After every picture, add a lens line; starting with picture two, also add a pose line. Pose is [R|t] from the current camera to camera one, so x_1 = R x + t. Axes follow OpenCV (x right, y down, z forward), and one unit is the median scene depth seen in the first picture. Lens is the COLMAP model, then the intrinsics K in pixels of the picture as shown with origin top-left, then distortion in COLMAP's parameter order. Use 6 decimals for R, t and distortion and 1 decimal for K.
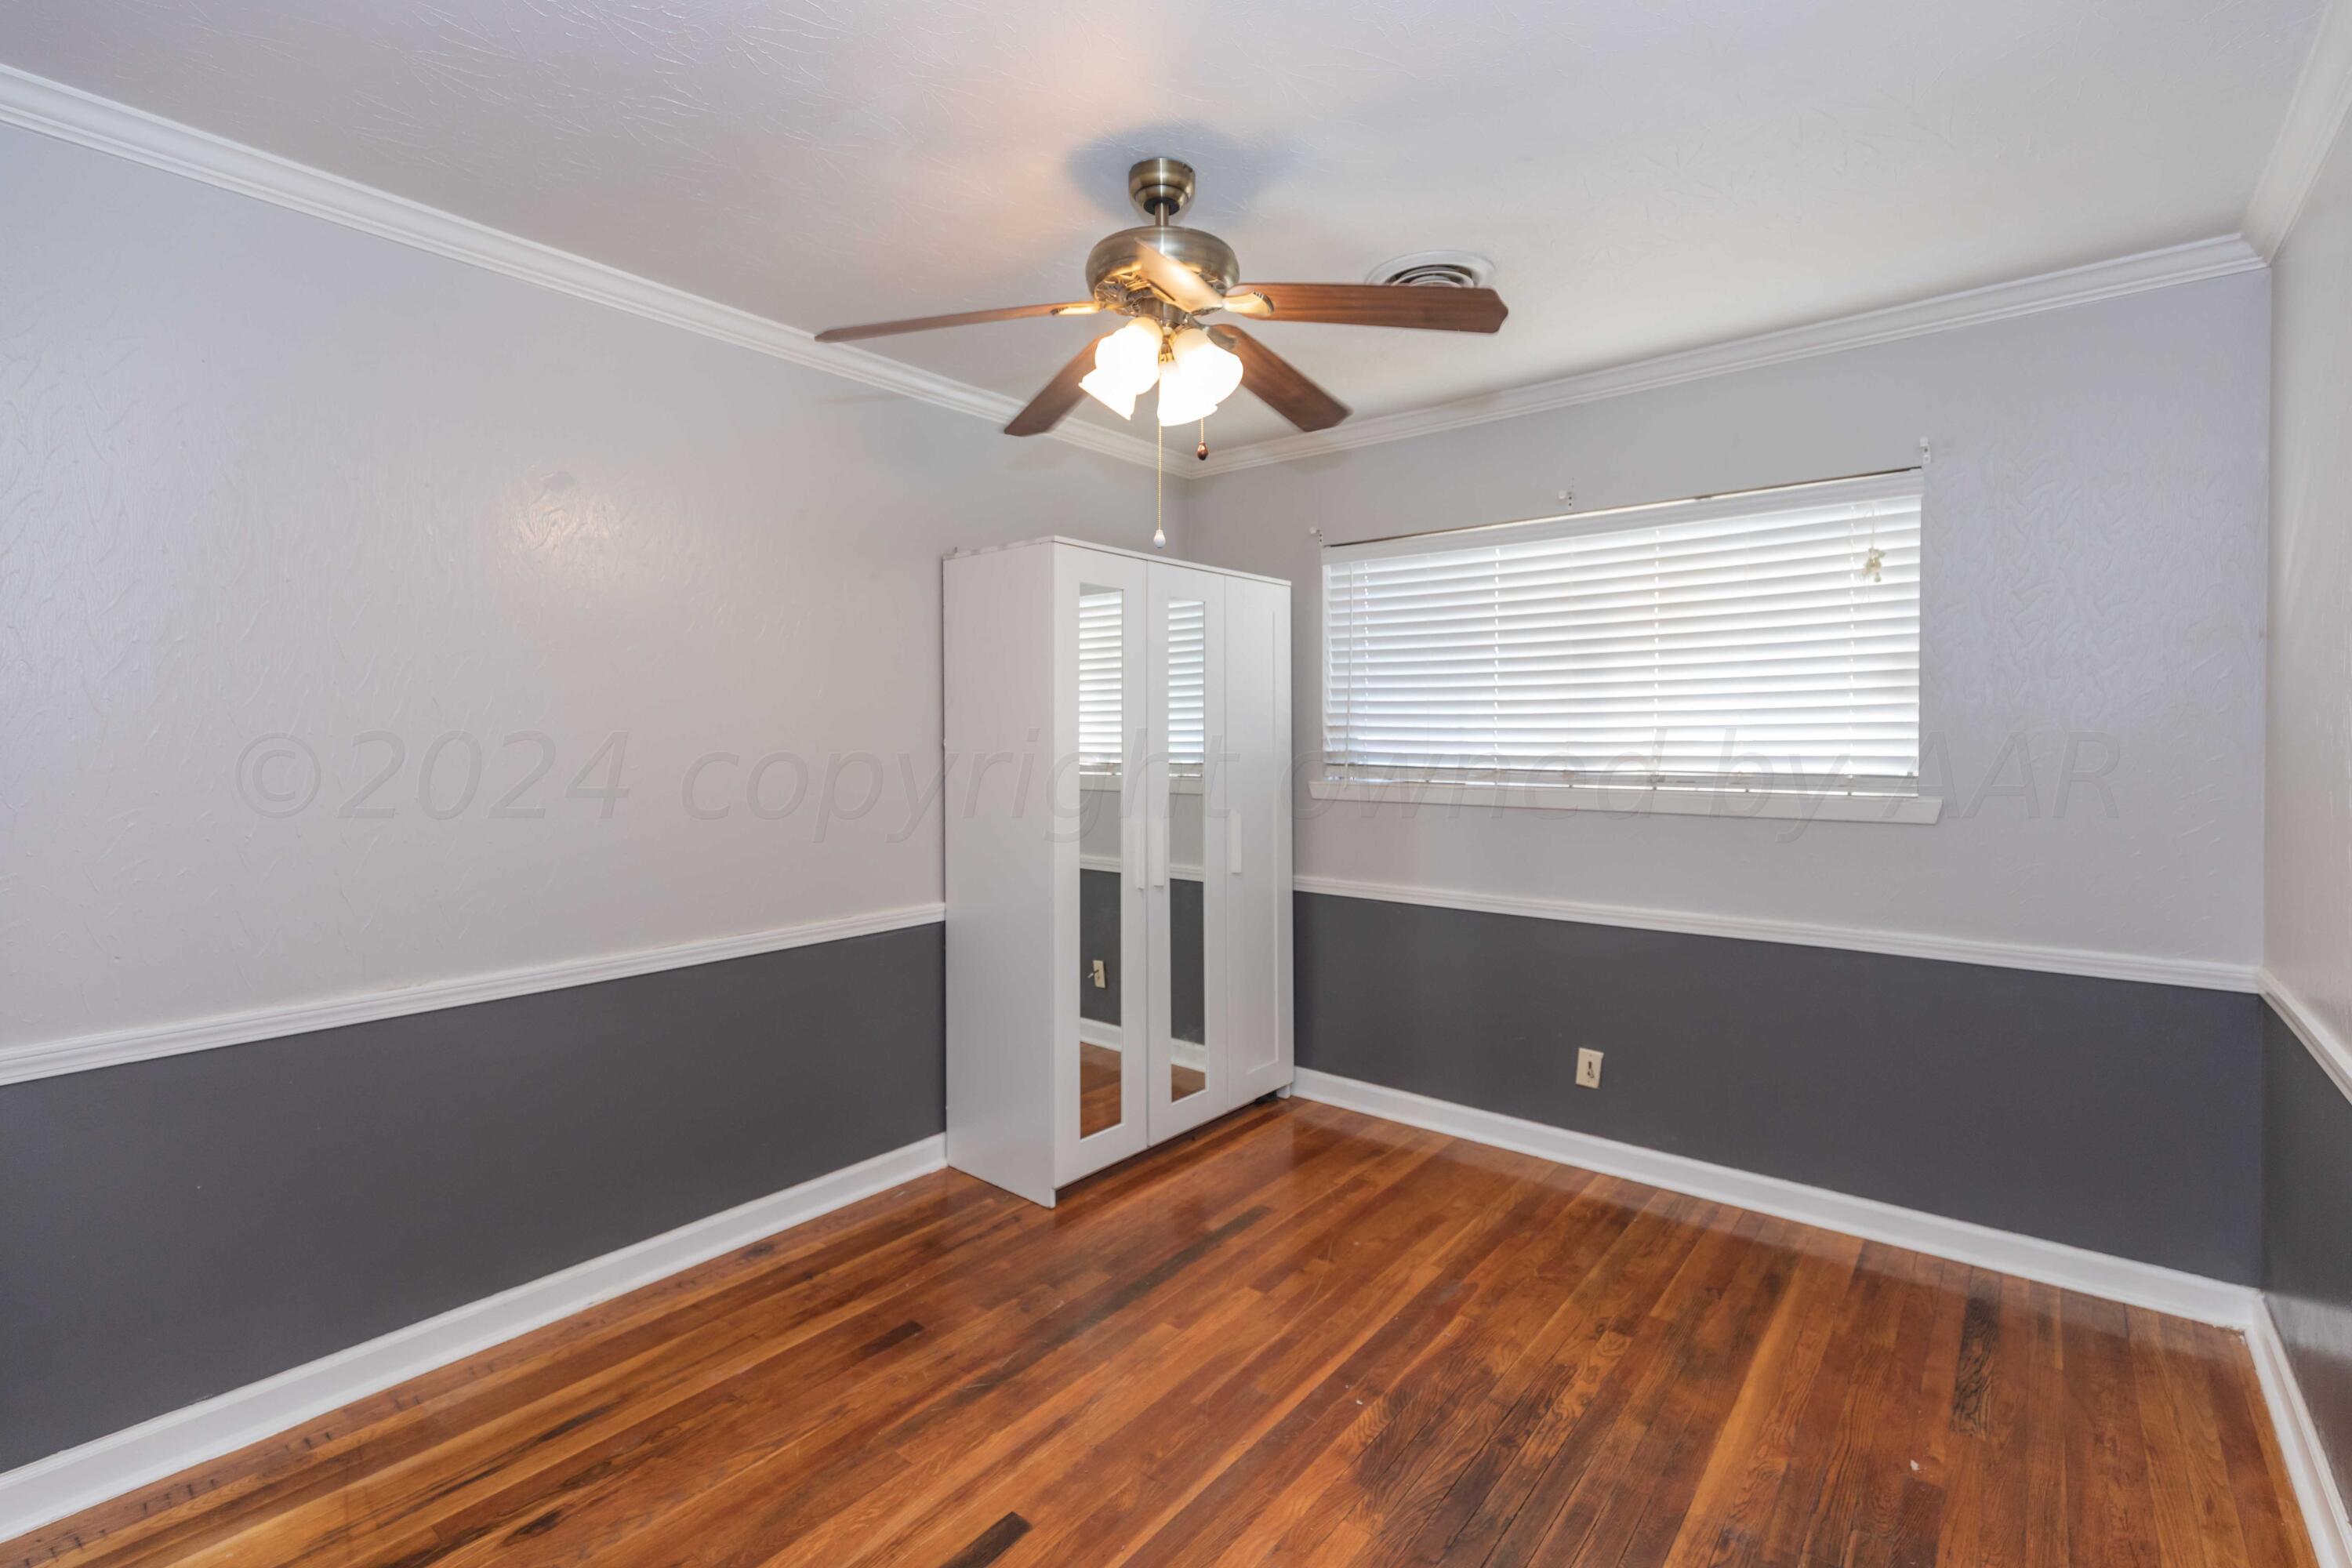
lens RADIAL K [[1069.7, 0, 1233.4], [0, 1069.7, 753.0], [0, 0, 1]] dist [0.007052, -0.001677]
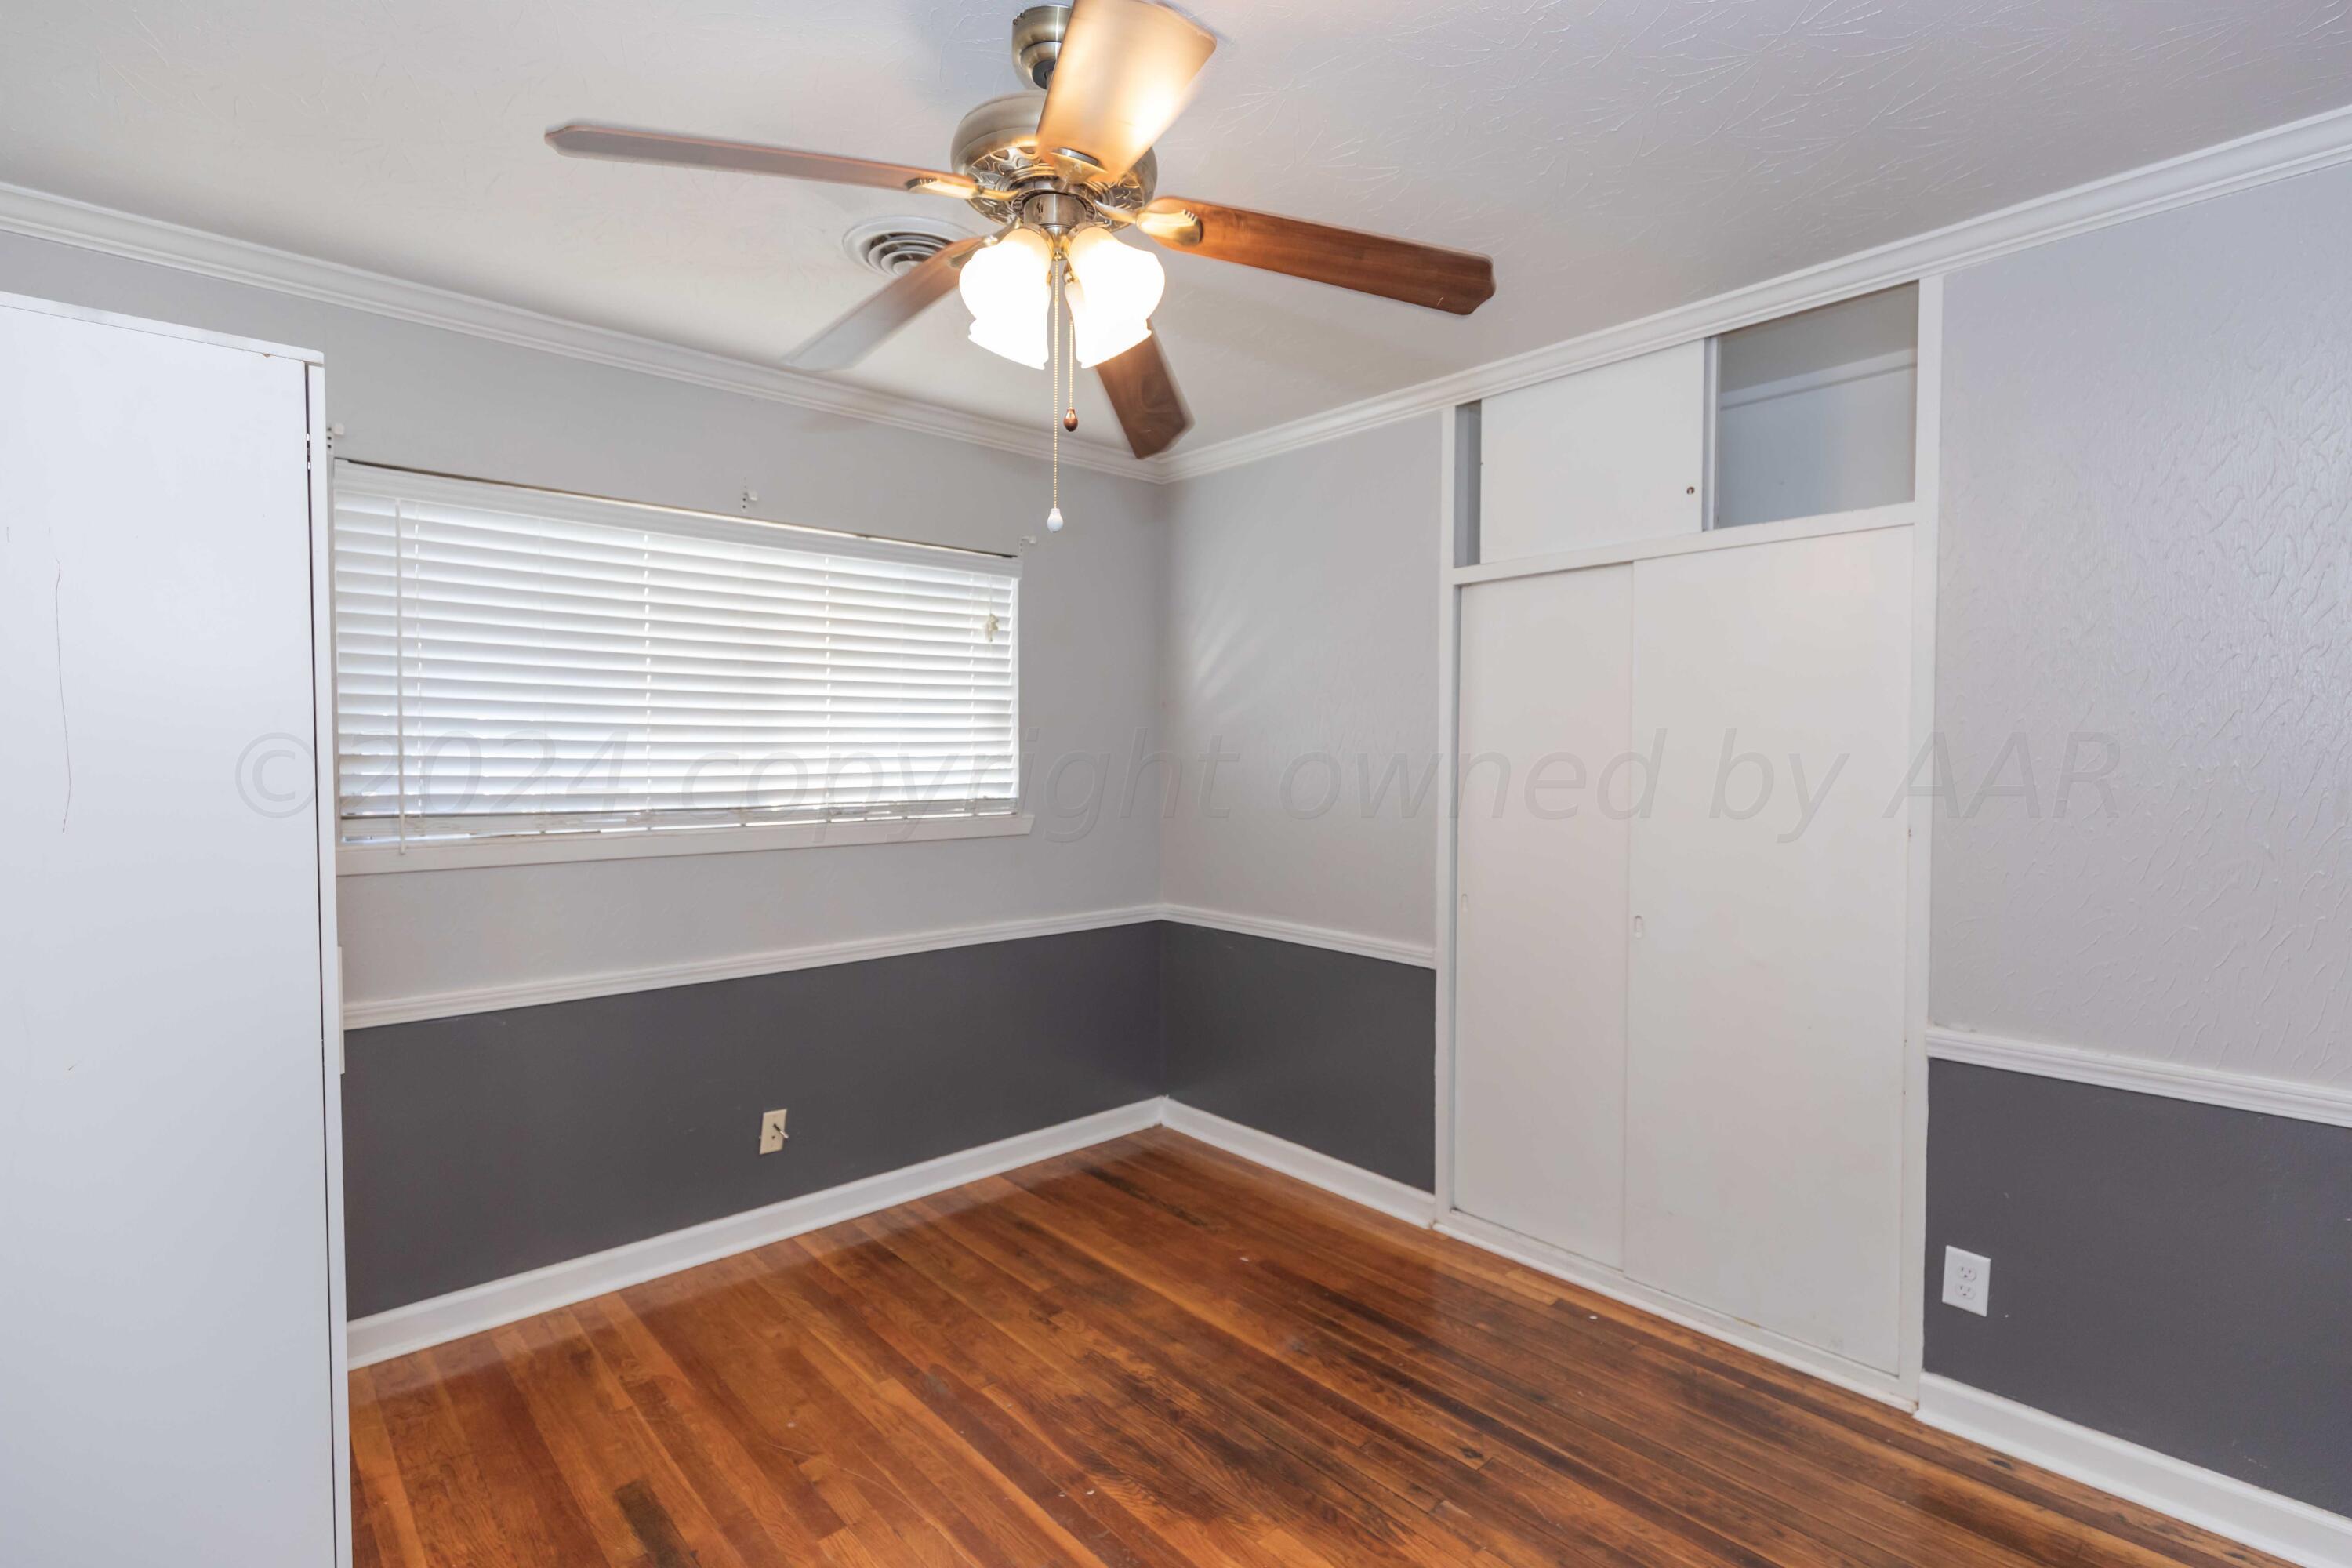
lens RADIAL K [[1069.7, 0, 1195.7], [0, 1069.7, 785.8], [0, 0, 1]] dist [0.007052, -0.001677]
pose [[0.181162, -0.029269, 0.983018, -0.593062], [0.011599, 0.999551, 0.027624, -0.026473], [-0.983385, 0.006397, 0.181420, 0.570770]]
